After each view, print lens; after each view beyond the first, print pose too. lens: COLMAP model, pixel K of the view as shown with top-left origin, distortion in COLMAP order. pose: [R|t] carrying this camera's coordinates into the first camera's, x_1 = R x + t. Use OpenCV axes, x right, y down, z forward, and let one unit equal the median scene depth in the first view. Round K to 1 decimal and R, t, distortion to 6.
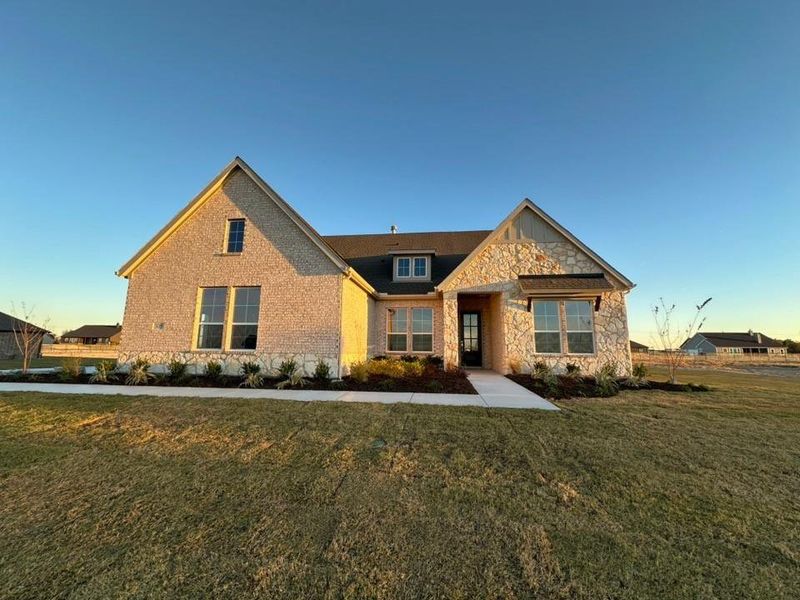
lens RADIAL K [[318.0, 0, 395.3], [0, 318.0, 297.9], [0, 0, 1]] dist [-0.004101, 0.000636]
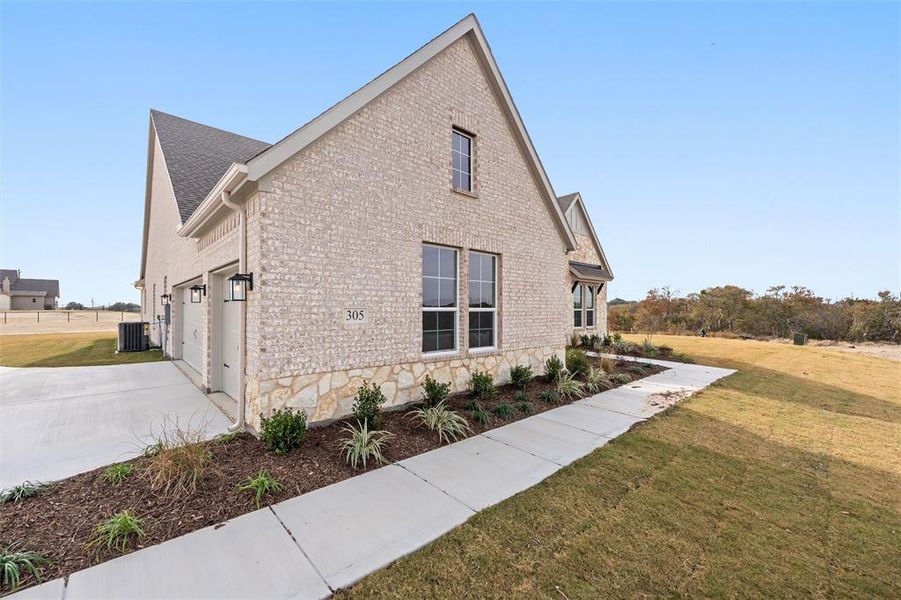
lens RADIAL K [[369.3, 0, 447.4], [0, 369.3, 311.9], [0, 0, 1]] dist [0.001957, -0.001106]
pose [[0.641040, -0.016802, 0.767324, -0.943525], [-0.114086, 0.986568, 0.116913, 0.005077], [-0.758981, -0.162487, 0.630512, 0.489911]]
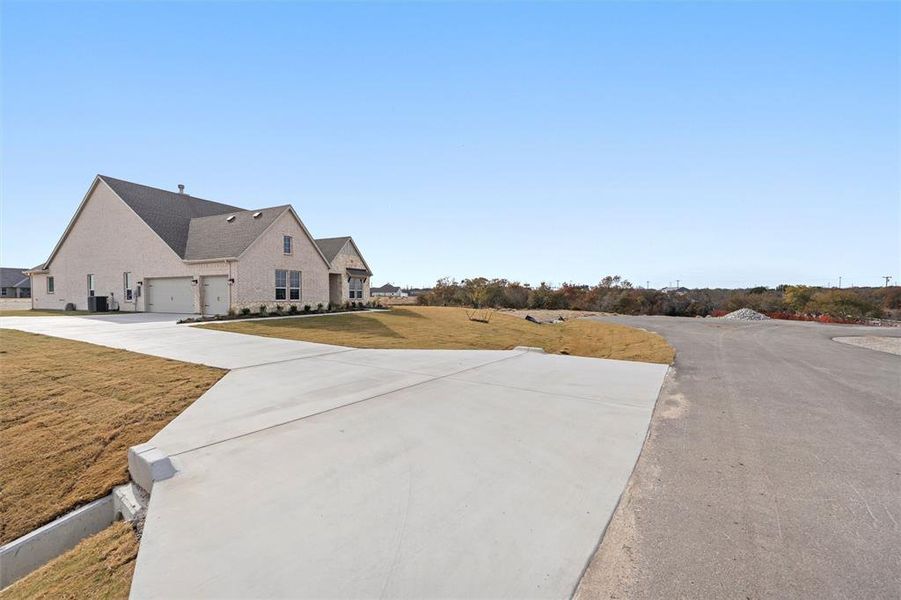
lens RADIAL K [[369.3, 0, 448.1], [0, 369.3, 305.2], [0, 0, 1]] dist [0.001957, -0.001106]
pose [[0.291184, -0.038563, 0.955890, -2.229565], [-0.144057, 0.986027, 0.083661, -0.143760], [-0.945759, -0.162063, 0.281560, -0.631804]]
